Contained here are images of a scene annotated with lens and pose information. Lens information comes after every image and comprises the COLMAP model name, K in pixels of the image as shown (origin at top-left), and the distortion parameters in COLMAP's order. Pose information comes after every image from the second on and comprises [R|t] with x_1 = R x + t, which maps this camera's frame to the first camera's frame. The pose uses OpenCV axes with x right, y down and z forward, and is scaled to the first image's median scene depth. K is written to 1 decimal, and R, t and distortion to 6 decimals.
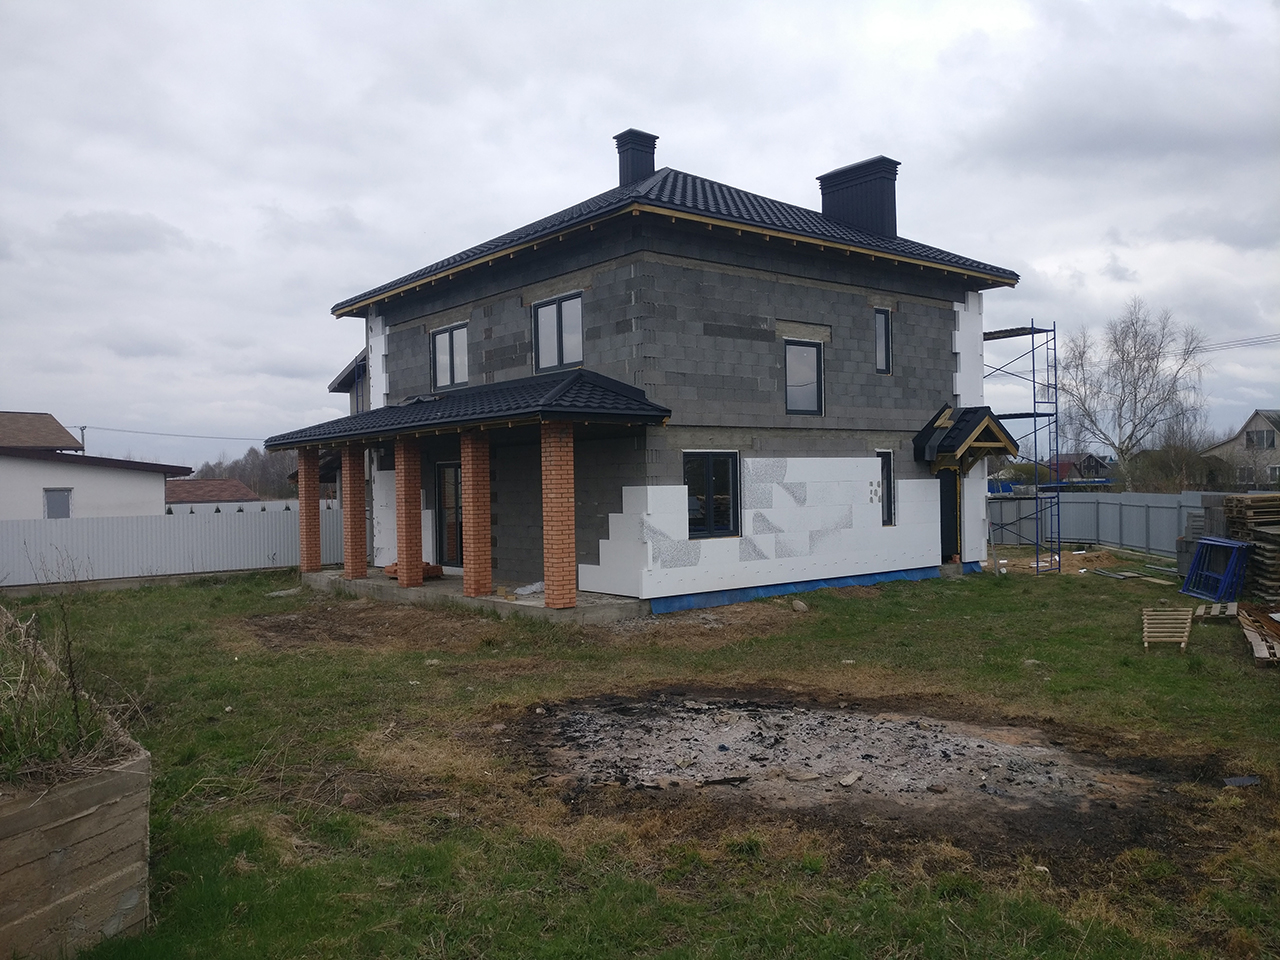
lens RADIAL K [[1008.6, 0, 634.3], [0, 1008.6, 501.4], [0, 0, 1]] dist [-0.000242, -0.000850]
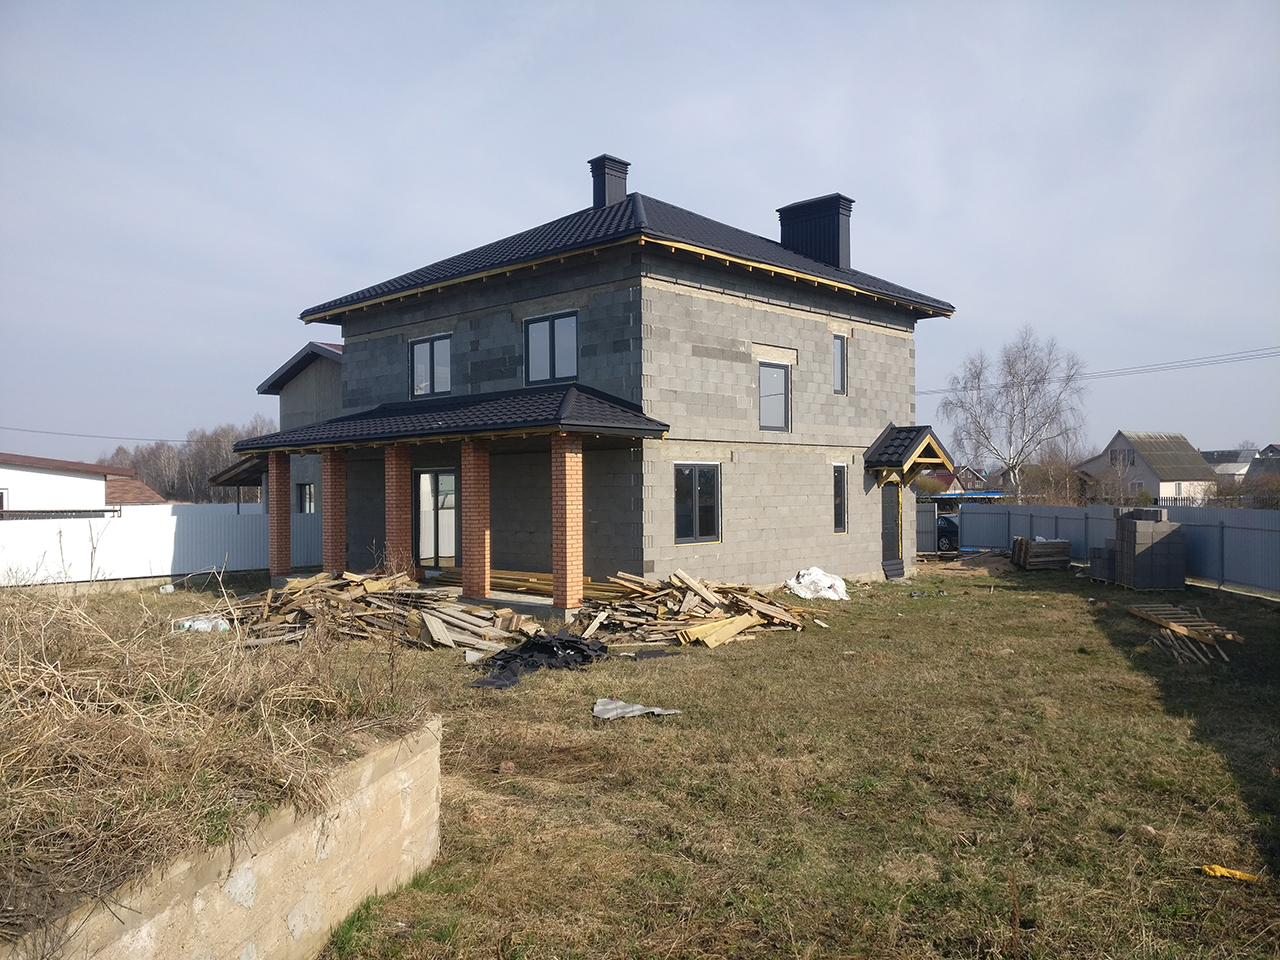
lens RADIAL K [[1017.3, 0, 662.4], [0, 1017.3, 509.2], [0, 0, 1]] dist [0.000316, -0.000476]
pose [[0.990006, 0.010094, 0.140666, -0.095629], [-0.010218, 0.999948, 0.000157, -0.000254], [-0.140657, -0.001593, 0.990057, -0.063115]]
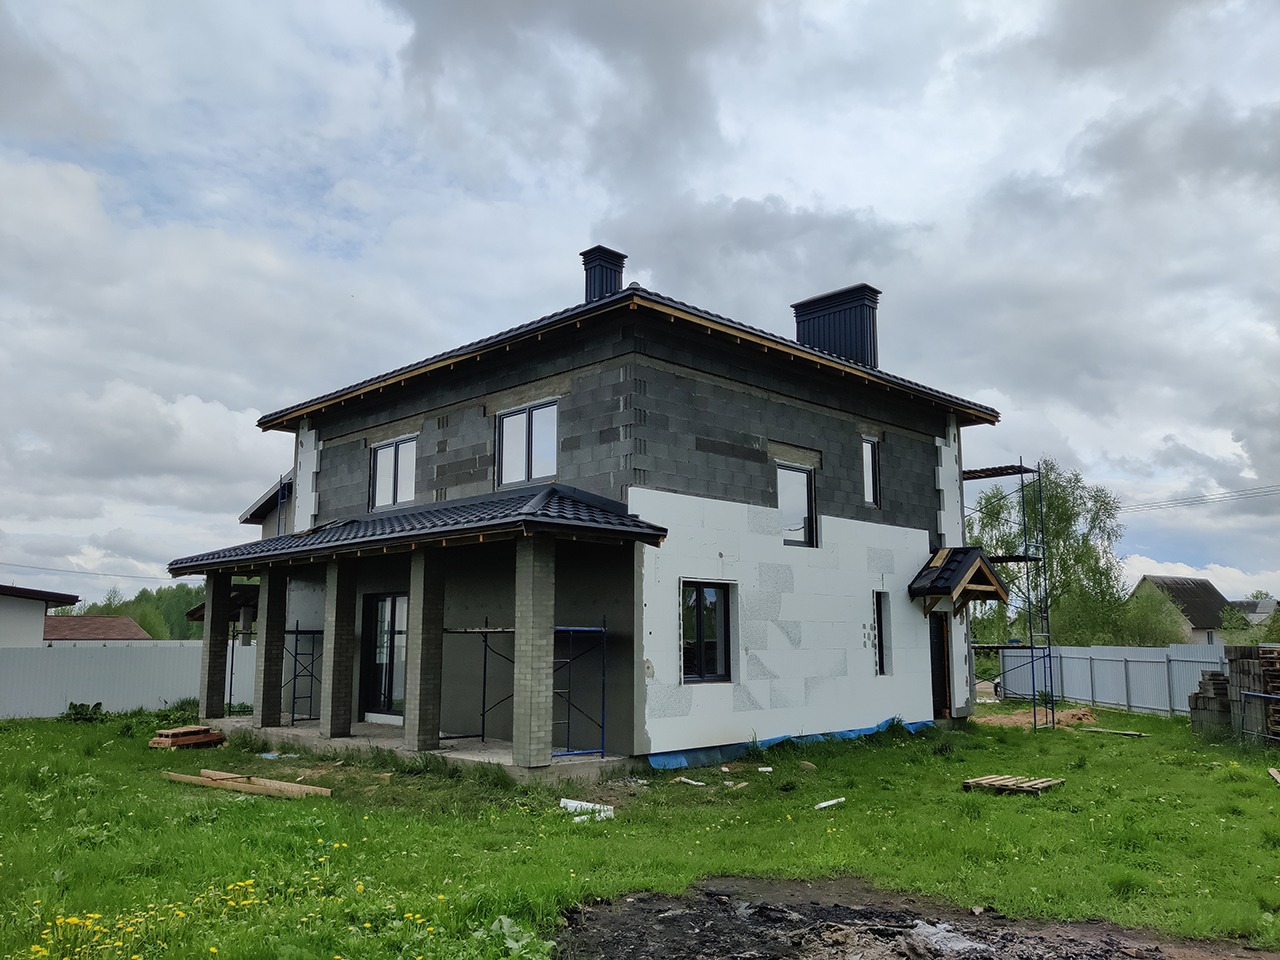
lens RADIAL K [[979.6, 0, 617.0], [0, 979.6, 501.4], [0, 0, 1]] dist [0.001186, -0.009170]
pose [[0.995822, 0.034430, 0.084572, -0.059976], [-0.020699, 0.987196, -0.158162, 0.014597], [-0.088935, 0.155750, 0.983785, 0.137015]]
